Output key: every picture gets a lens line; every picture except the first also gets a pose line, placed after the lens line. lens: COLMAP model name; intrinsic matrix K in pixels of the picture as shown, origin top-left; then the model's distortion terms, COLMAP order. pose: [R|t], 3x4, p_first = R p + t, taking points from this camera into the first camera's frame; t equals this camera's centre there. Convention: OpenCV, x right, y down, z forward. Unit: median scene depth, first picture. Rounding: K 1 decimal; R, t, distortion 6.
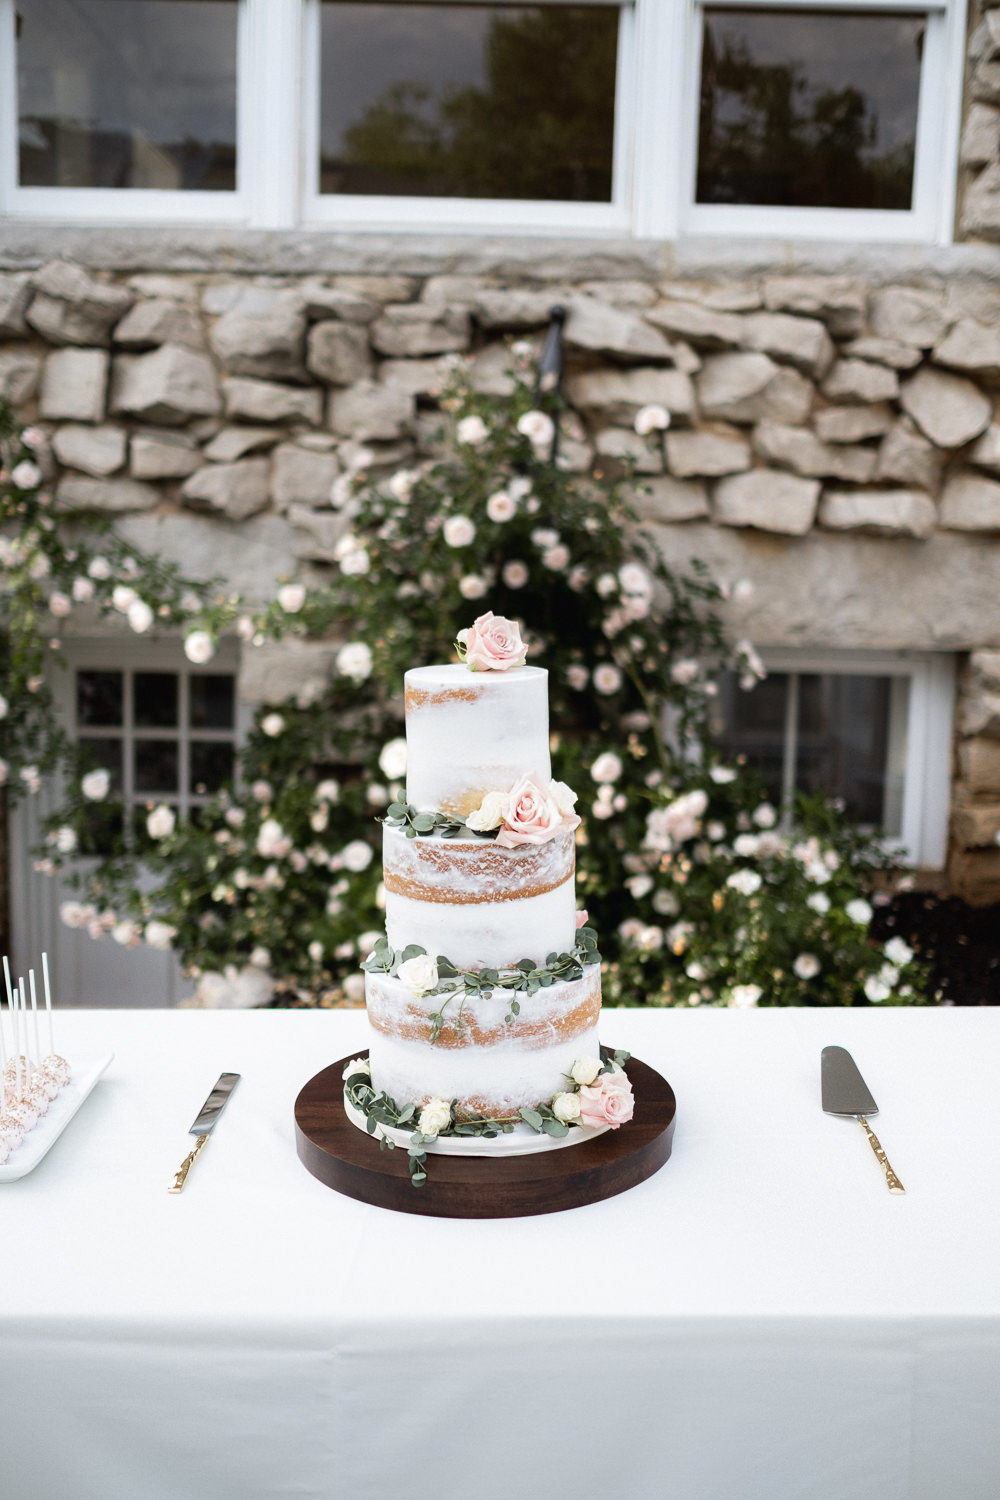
lens RADIAL K [[1534.8, 0, 500.0], [0, 1534.8, 750.0], [0, 0, 1]] dist [-0.012181, -0.008723]
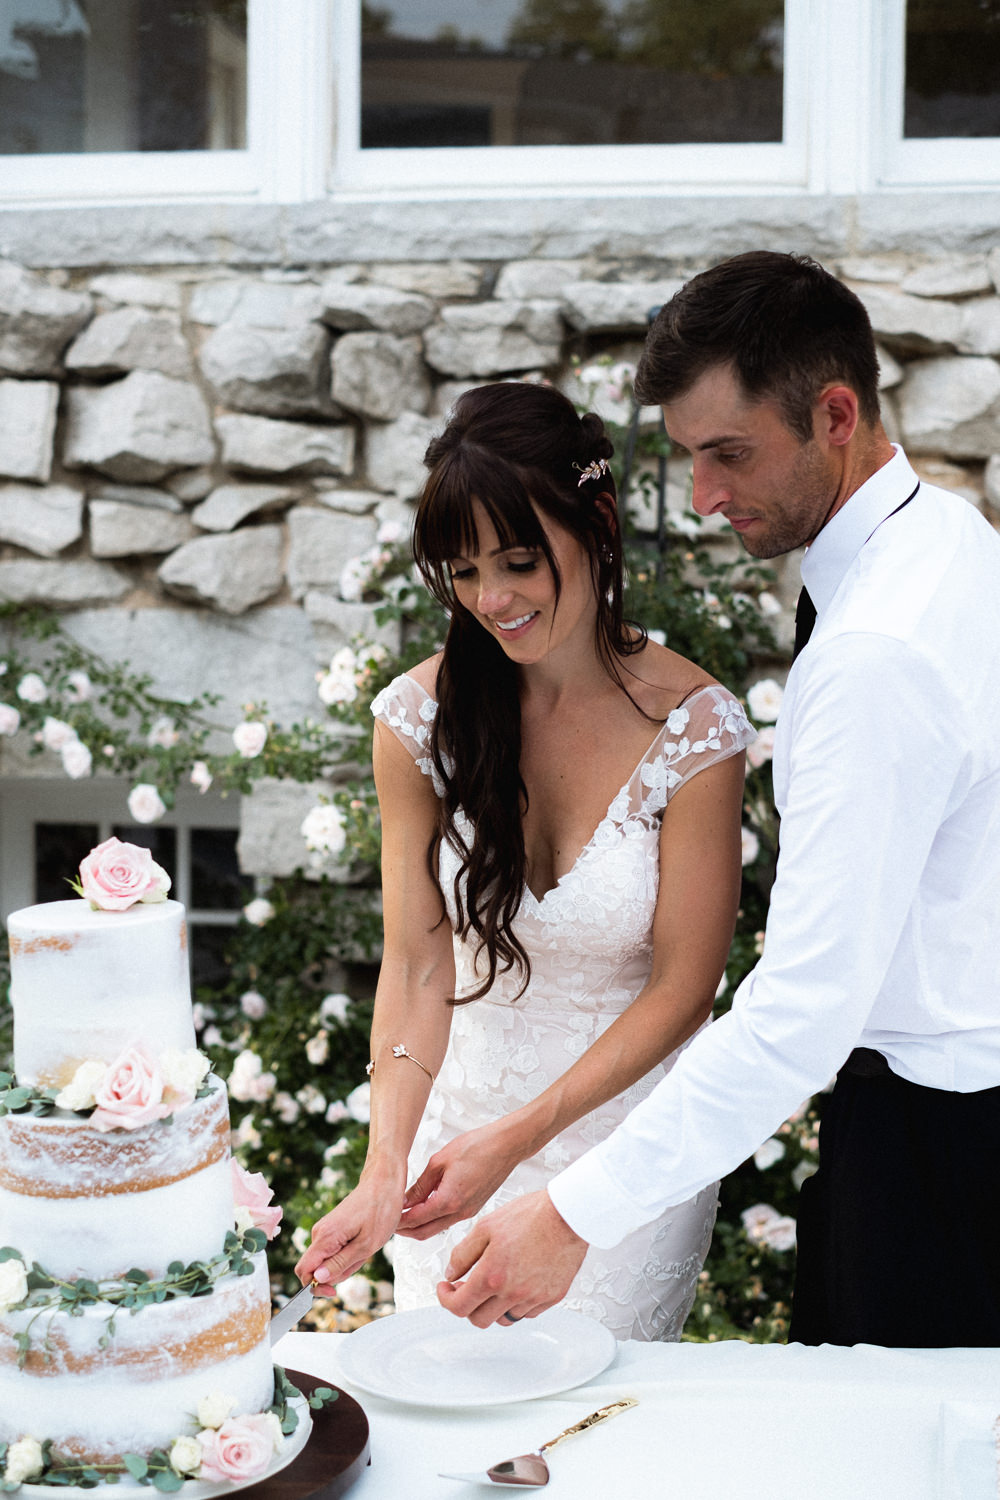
lens RADIAL K [[2432.6, 0, 500.0], [0, 2432.6, 750.0], [0, 0, 1]] dist [-0.006896, -0.151585]
pose [[0.988611, -0.006469, -0.150357, 0.132485], [-0.003455, 0.997837, -0.065648, -0.017736], [0.150456, 0.065420, 0.986450, -0.085124]]
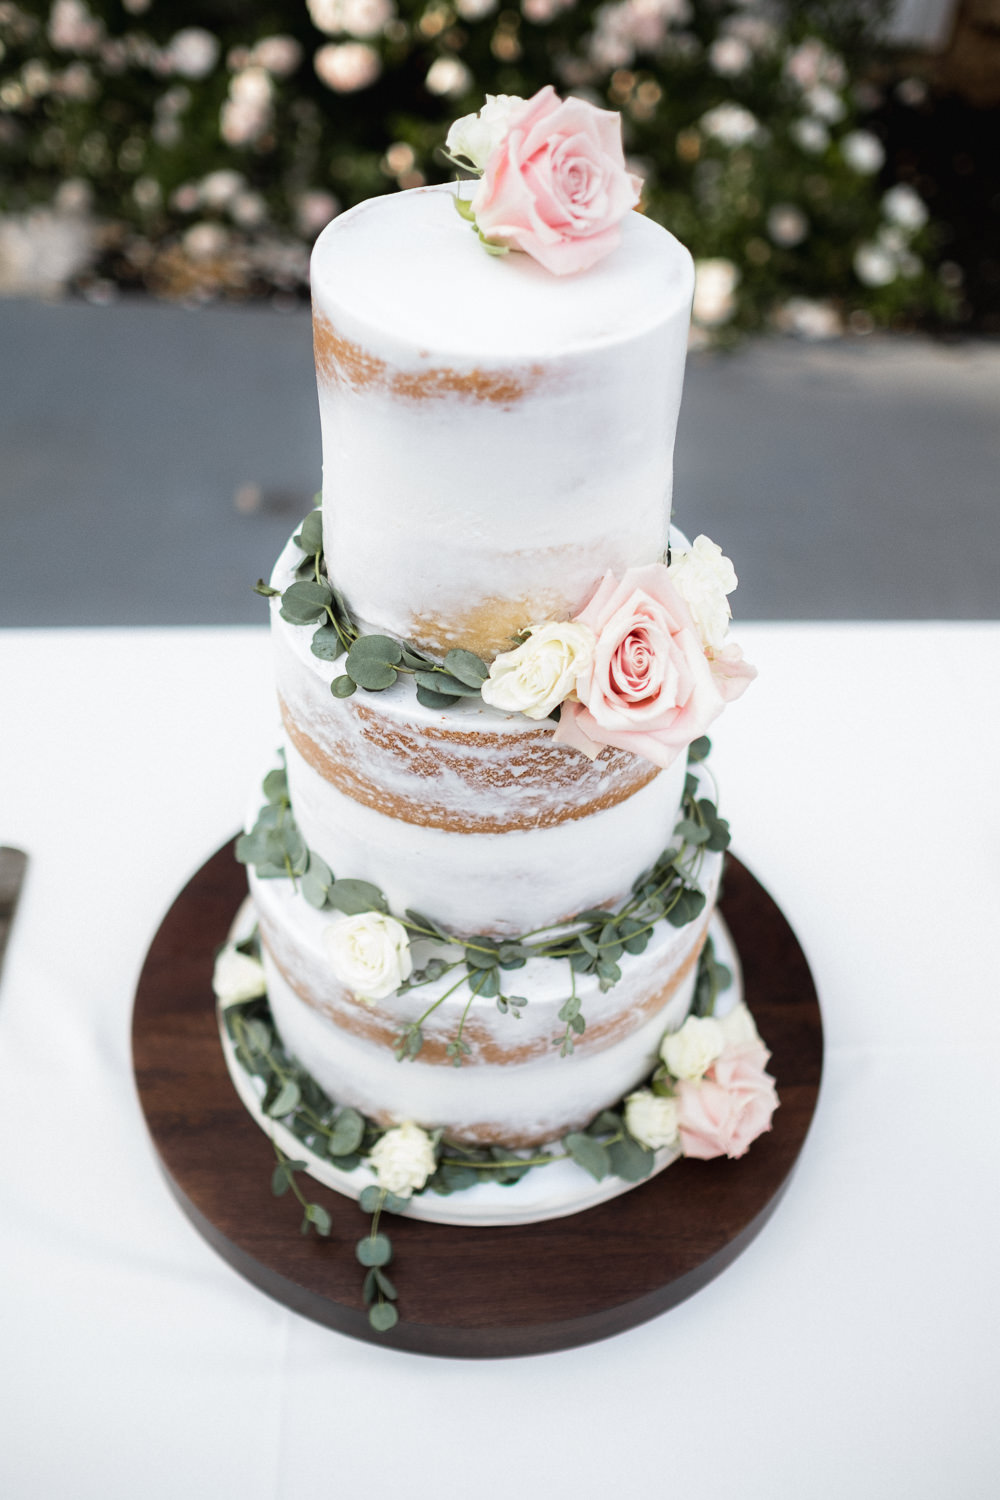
lens RADIAL K [[1515.5, 0, 500.0], [0, 1515.5, 750.0], [0, 0, 1]] dist [-0.004446, -0.008787]
pose [[0.996095, -0.019132, 0.086188, -0.016921], [-0.031389, 0.835710, 0.548274, -0.051653], [-0.082518, -0.548838, 0.831846, 0.211760]]
